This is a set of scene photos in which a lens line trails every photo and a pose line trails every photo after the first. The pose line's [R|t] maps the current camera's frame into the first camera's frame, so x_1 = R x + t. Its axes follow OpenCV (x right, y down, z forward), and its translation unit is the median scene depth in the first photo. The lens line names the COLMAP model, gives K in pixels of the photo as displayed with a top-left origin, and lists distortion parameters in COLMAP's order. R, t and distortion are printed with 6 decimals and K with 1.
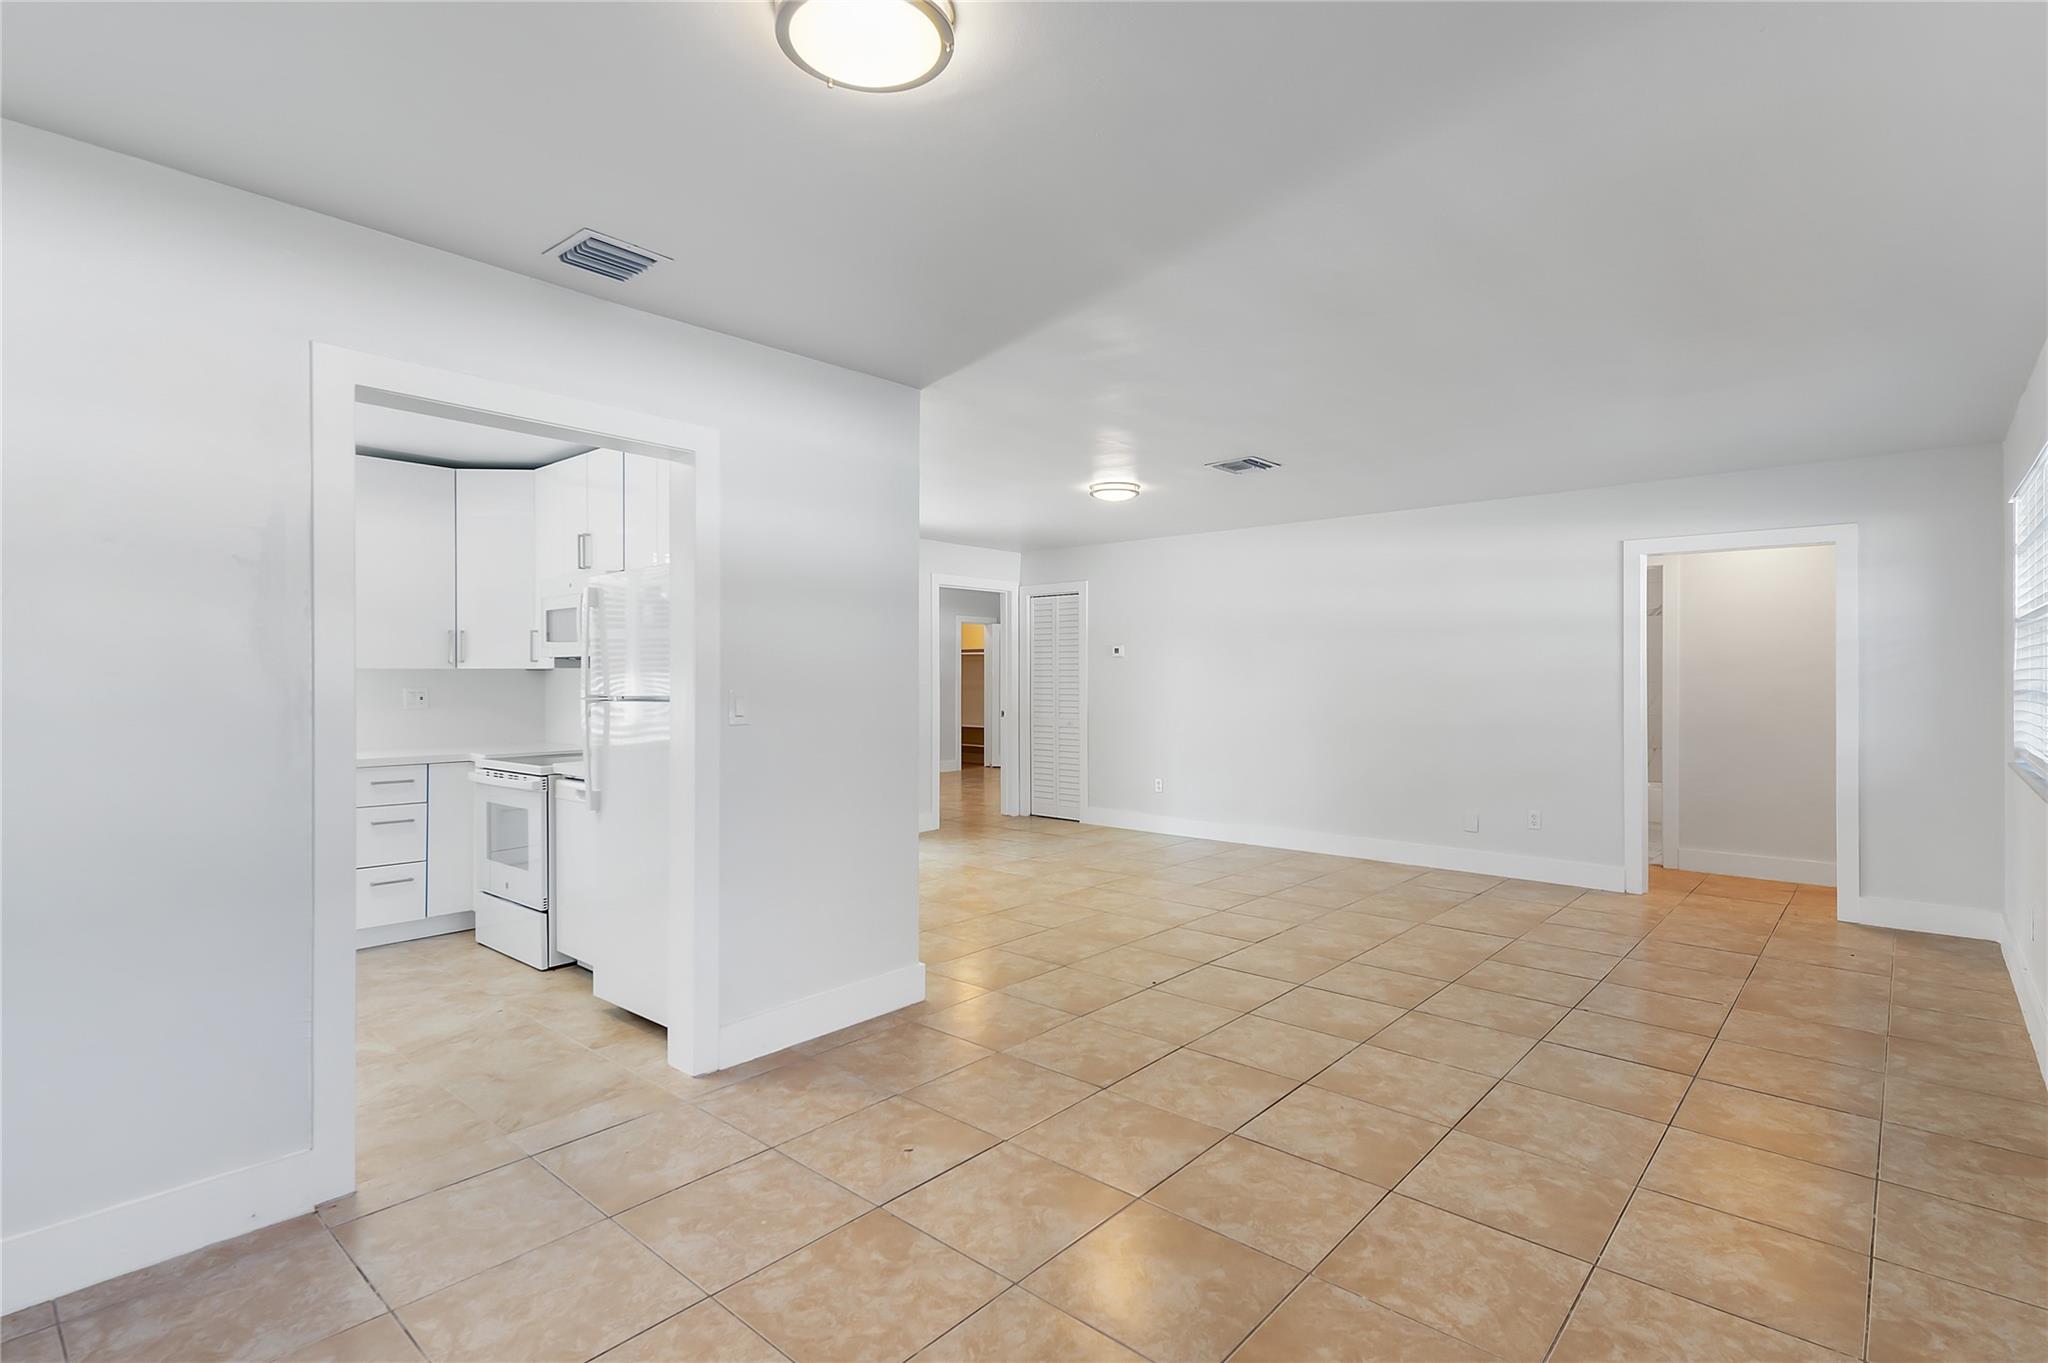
lens RADIAL K [[980.2, 0, 1029.7], [0, 980.2, 675.5], [0, 0, 1]] dist [0.010602, -0.001451]
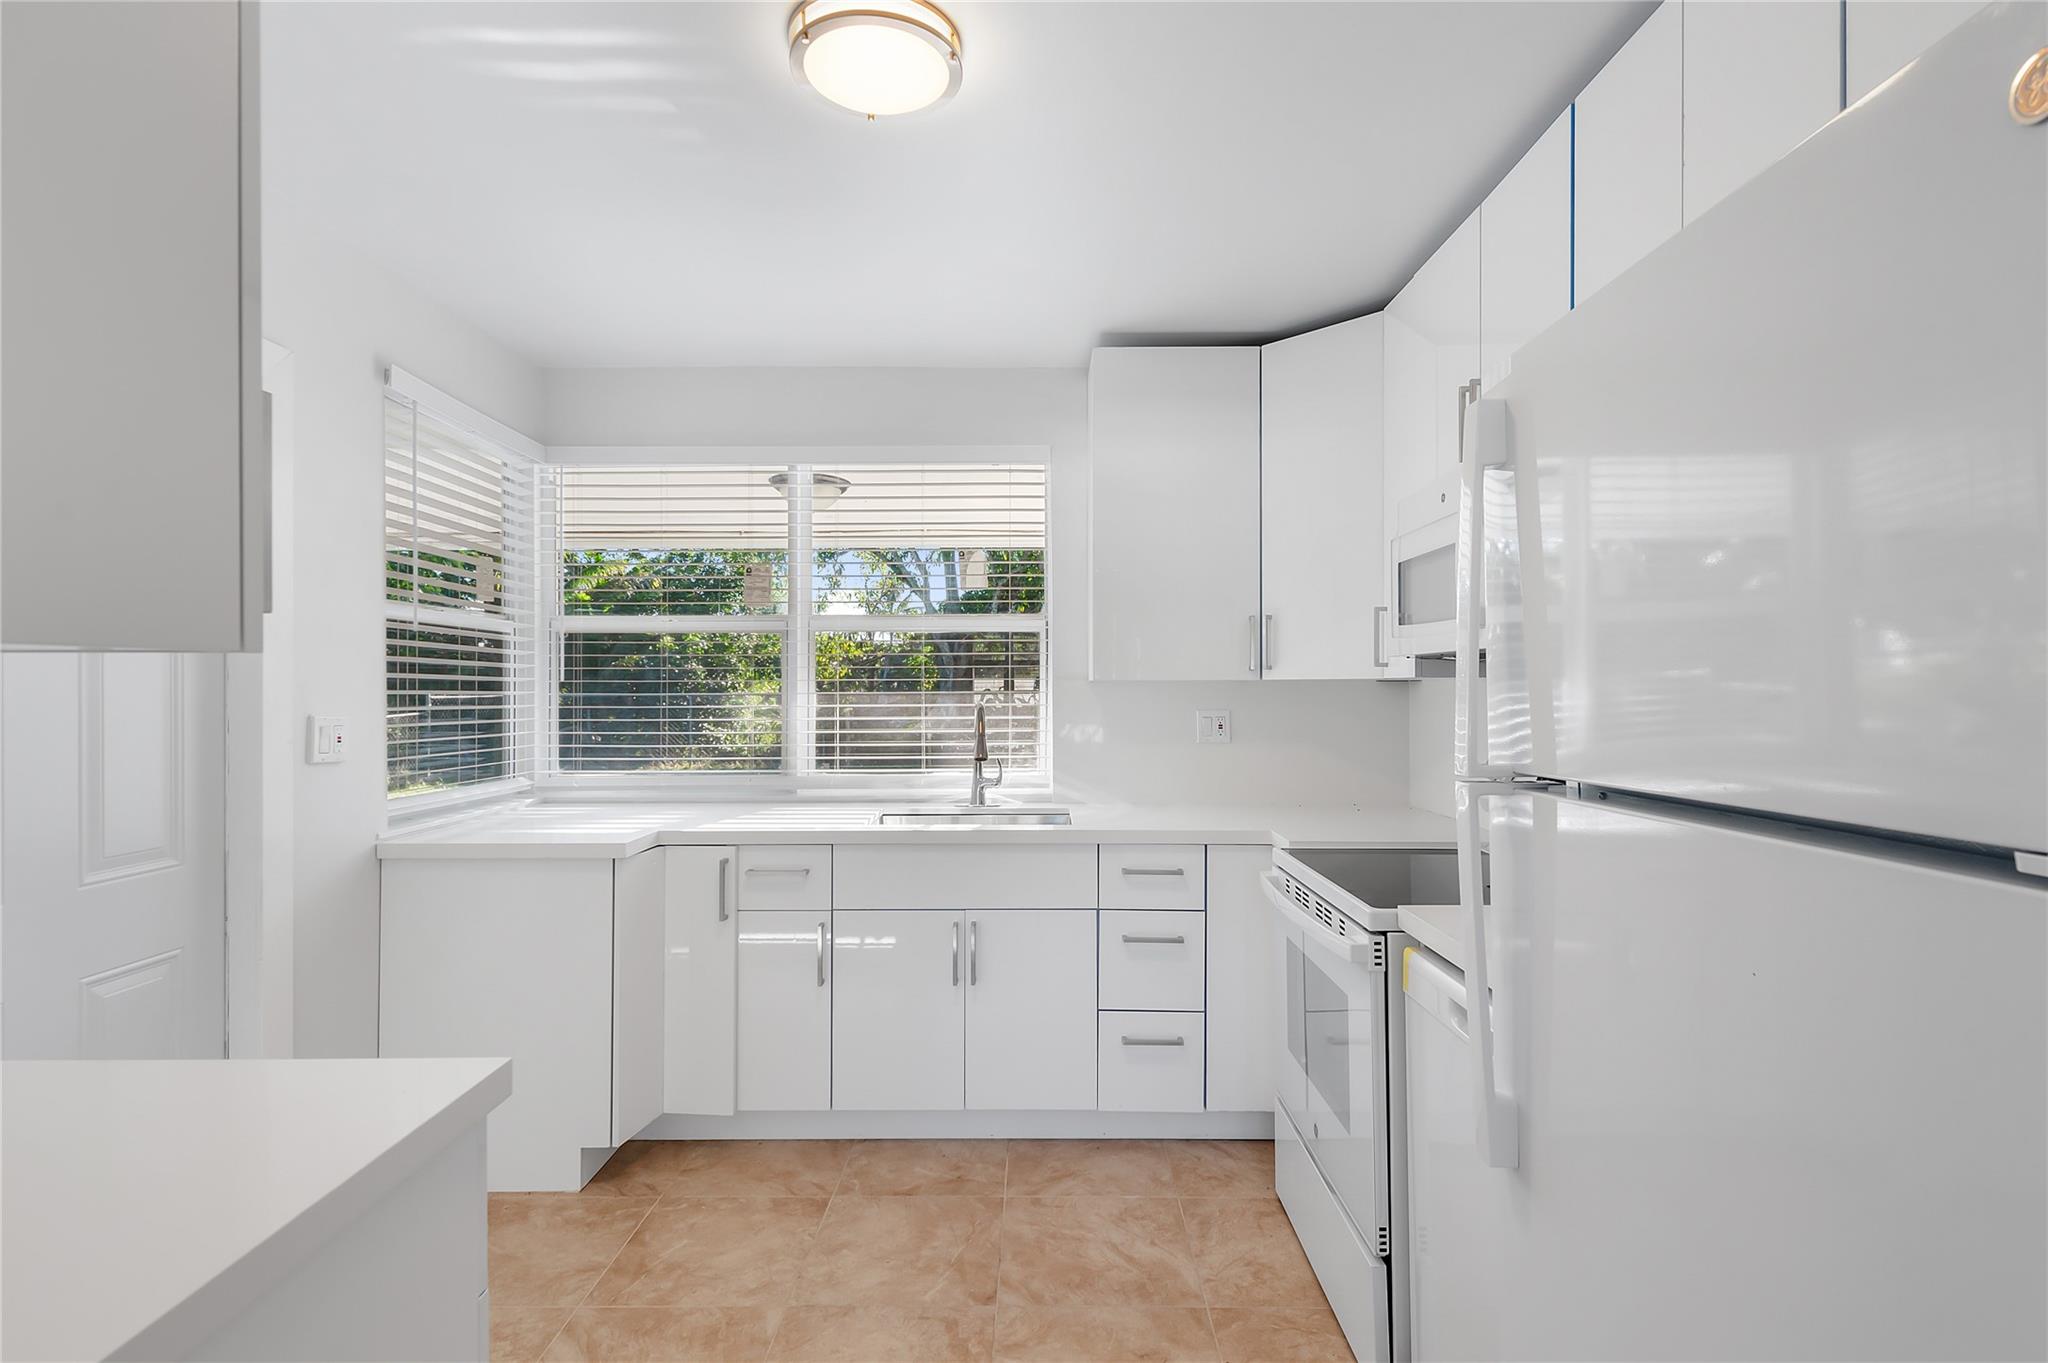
lens RADIAL K [[980.2, 0, 1029.7], [0, 980.2, 675.5], [0, 0, 1]] dist [0.010602, -0.001451]
pose [[0.655024, -0.007331, -0.755573, -0.242227], [0.002526, 0.999969, -0.007512, -0.005719], [0.755604, 0.003011, 0.655021, 0.543005]]
